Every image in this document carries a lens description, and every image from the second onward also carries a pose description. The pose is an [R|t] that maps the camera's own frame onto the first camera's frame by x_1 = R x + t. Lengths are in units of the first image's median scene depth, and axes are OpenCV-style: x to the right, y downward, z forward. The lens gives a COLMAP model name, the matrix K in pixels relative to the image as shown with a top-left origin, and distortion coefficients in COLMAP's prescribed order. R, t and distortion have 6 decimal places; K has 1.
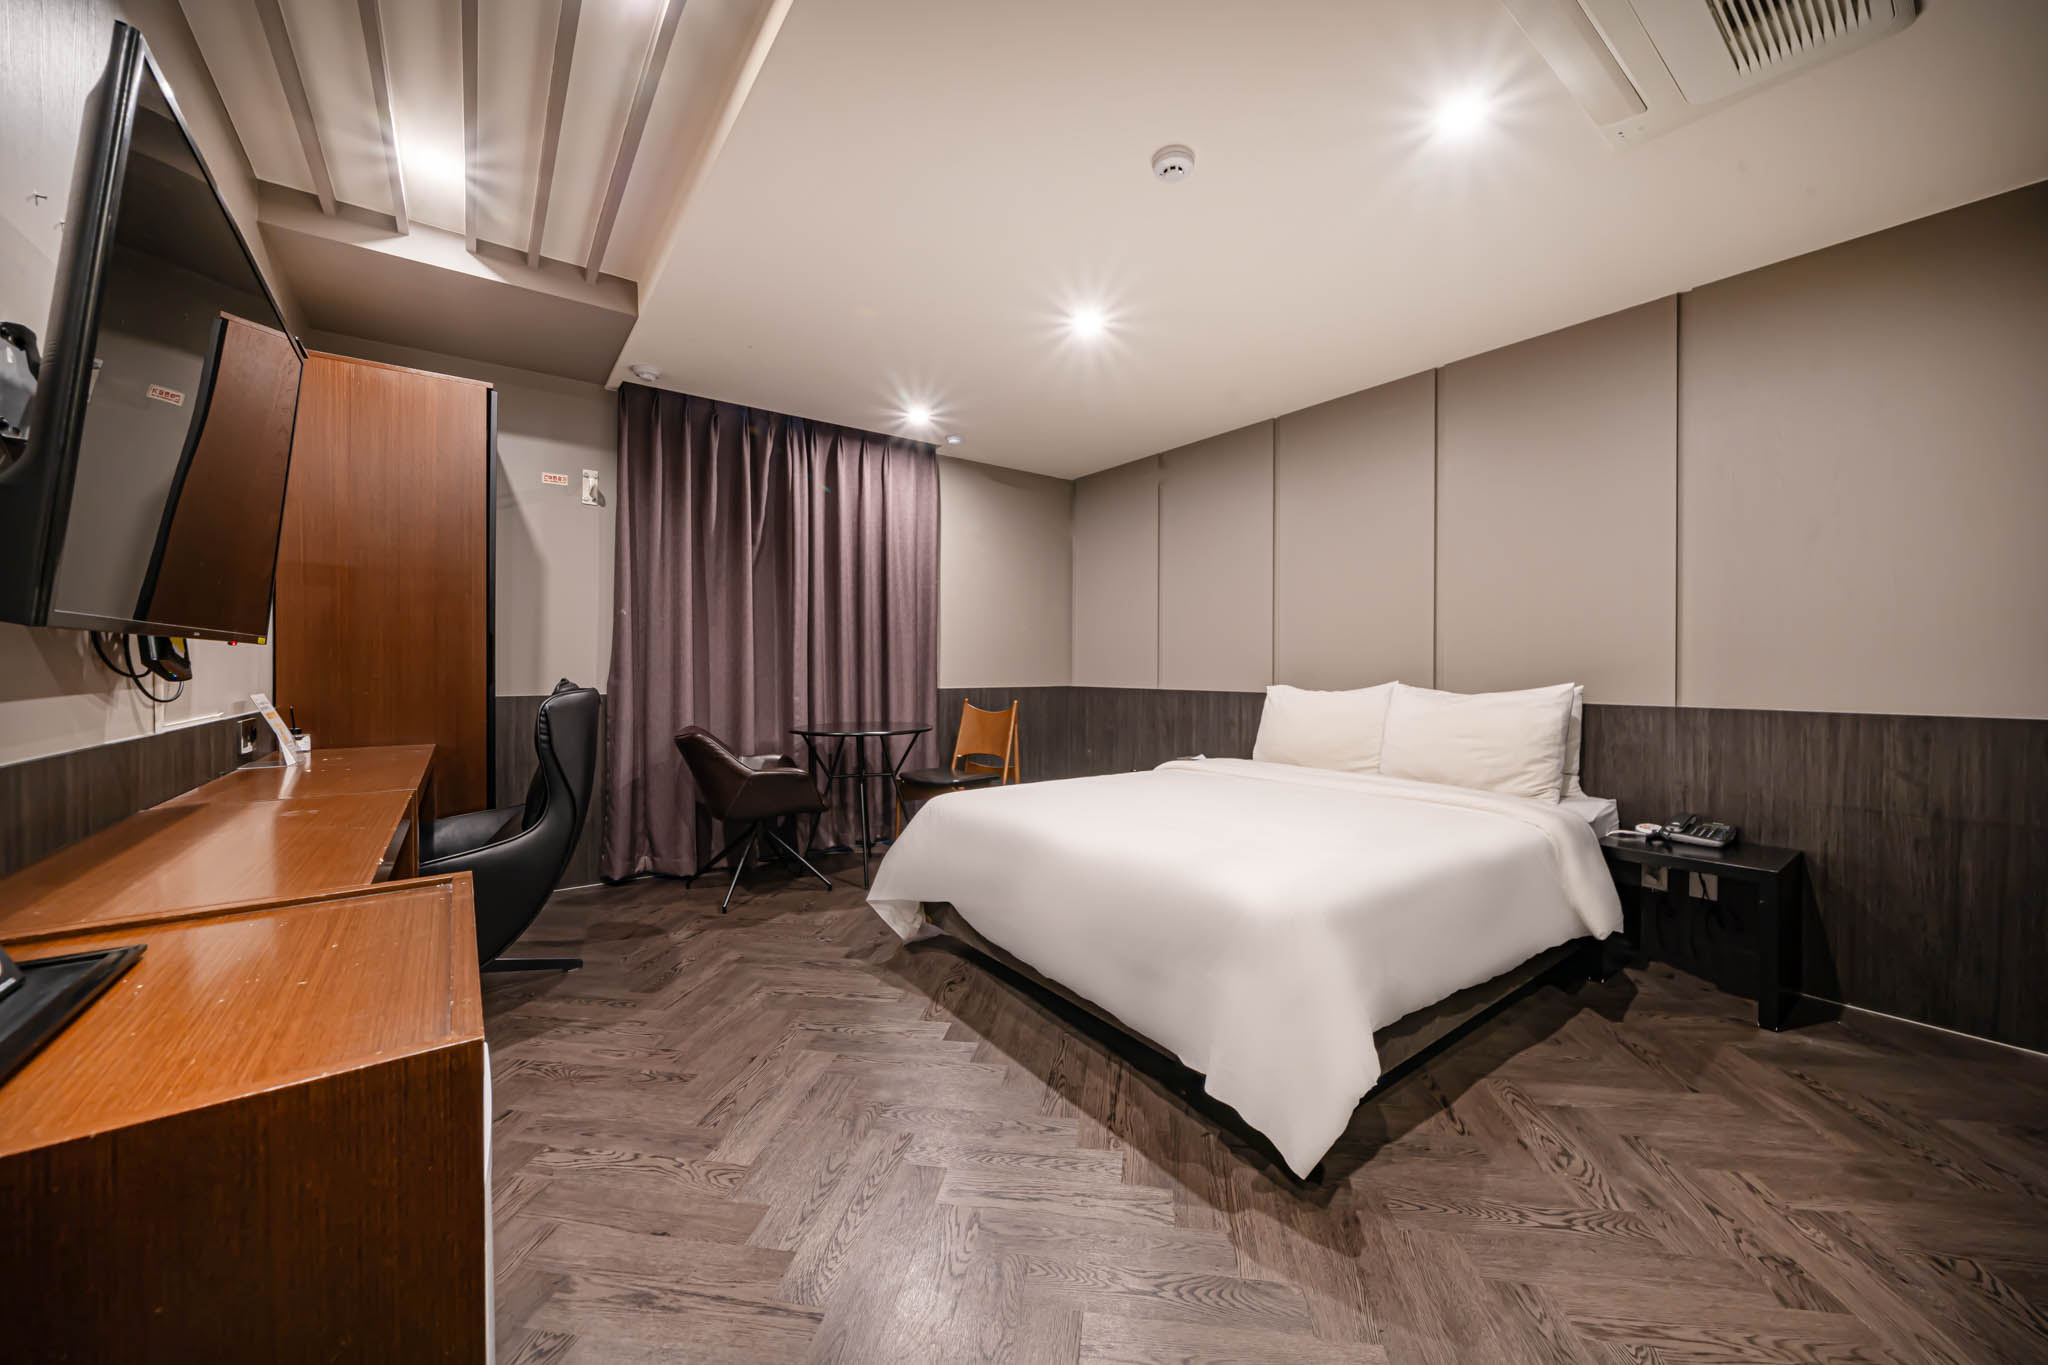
lens RADIAL K [[739.5, 0, 1030.3], [0, 739.5, 667.4], [0, 0, 1]] dist [0.000060, 0.000011]
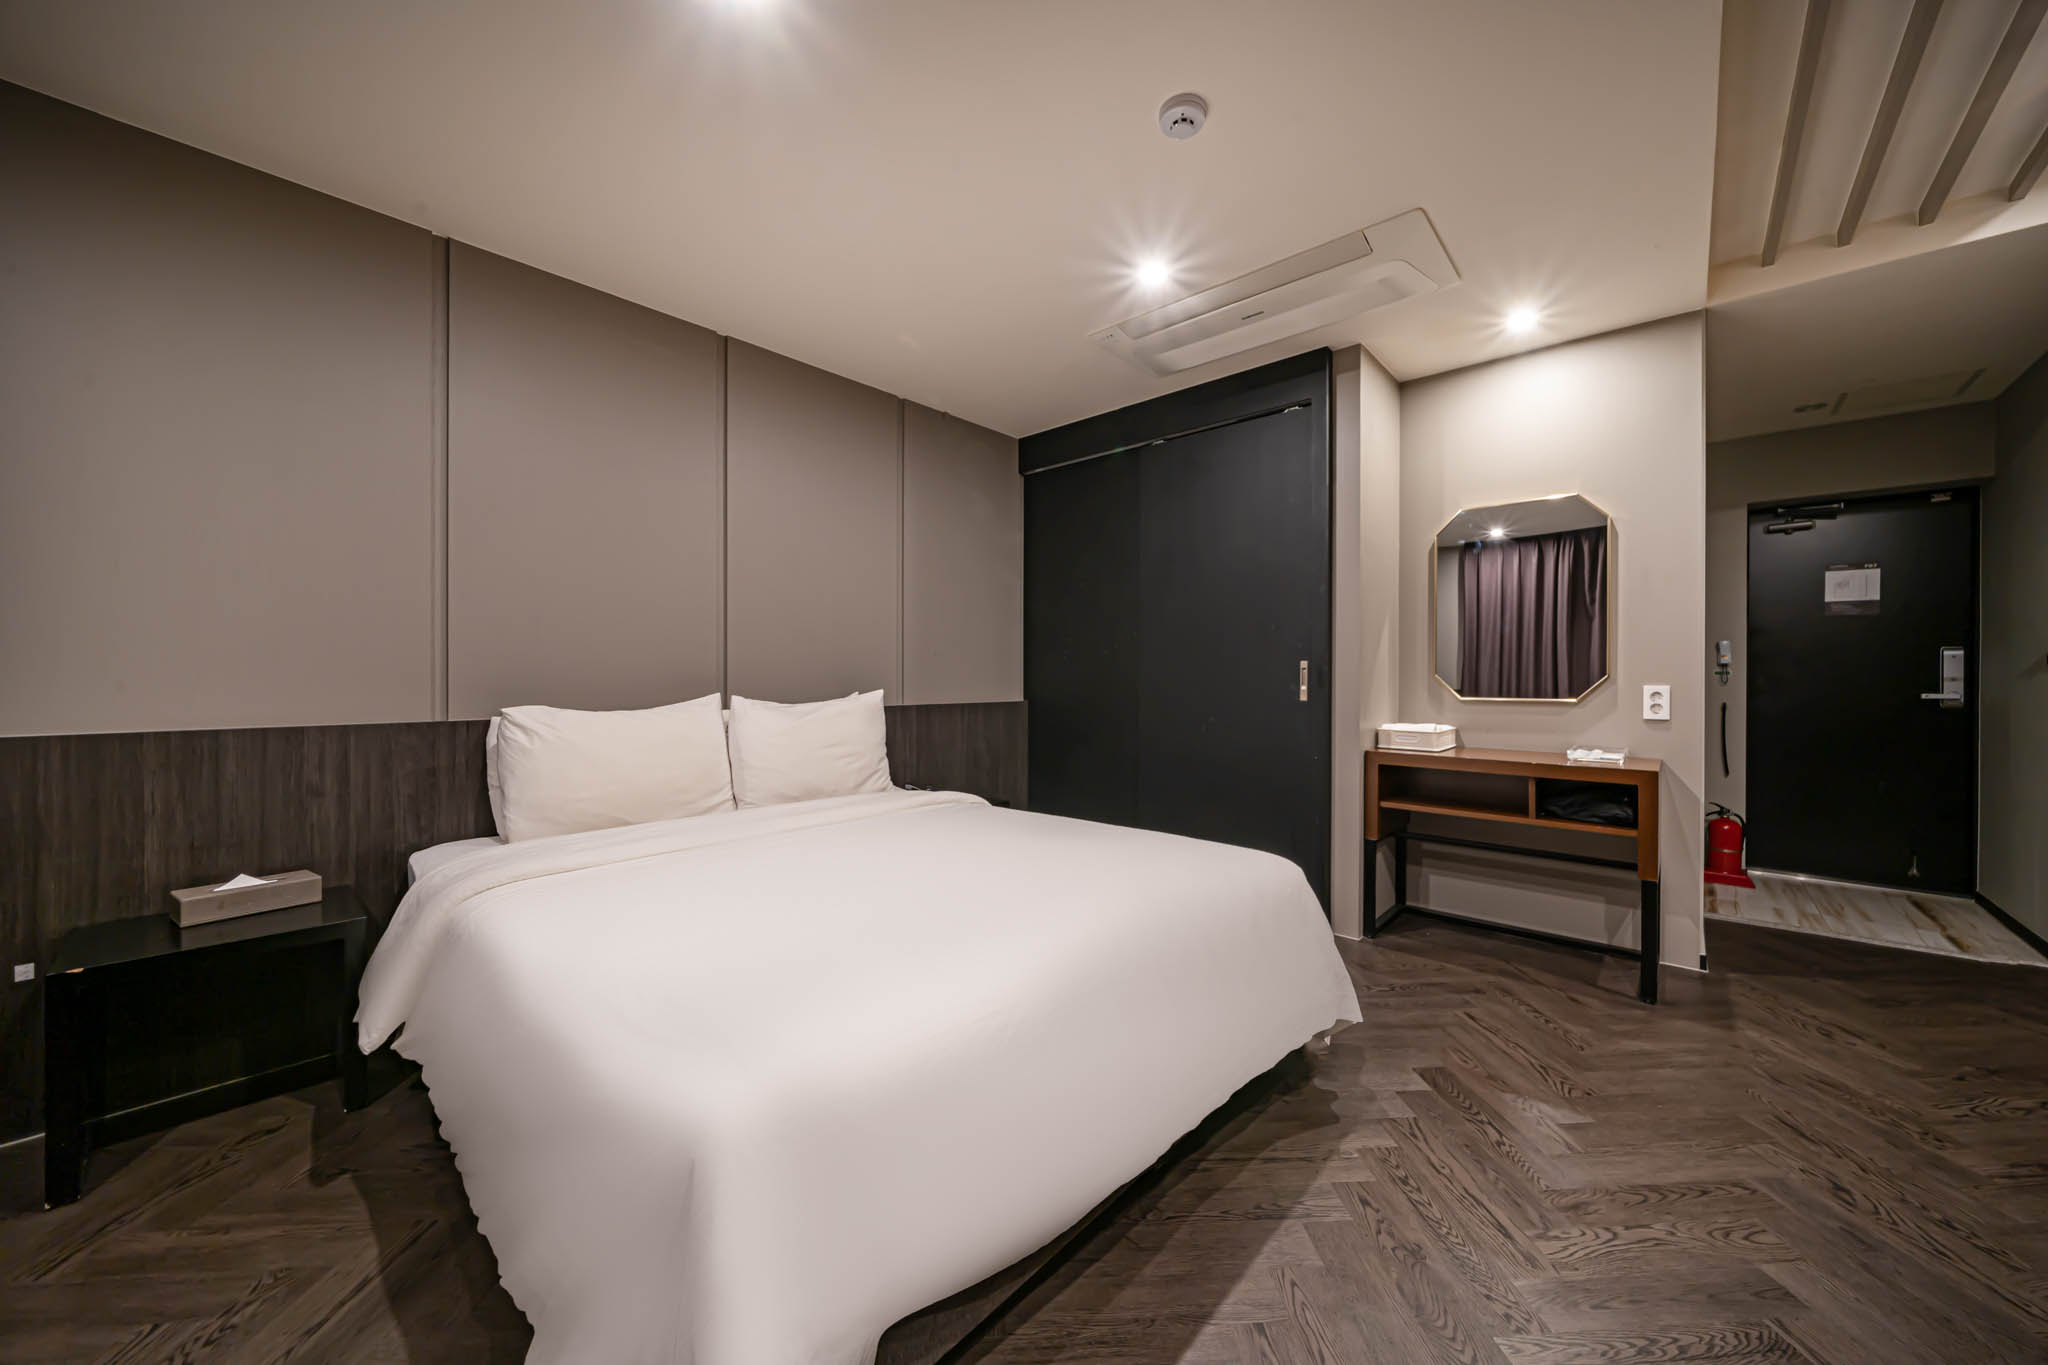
lens RADIAL K [[754.7, 0, 1024.0], [0, 754.7, 682.5], [0, 0, 1]] dist [-0.013387, -0.000039]
pose [[-0.209410, -0.009032, 0.977786, -0.486577], [0.005774, 0.999928, 0.010473, -0.000049], [-0.977811, 0.007839, -0.209343, 1.029106]]
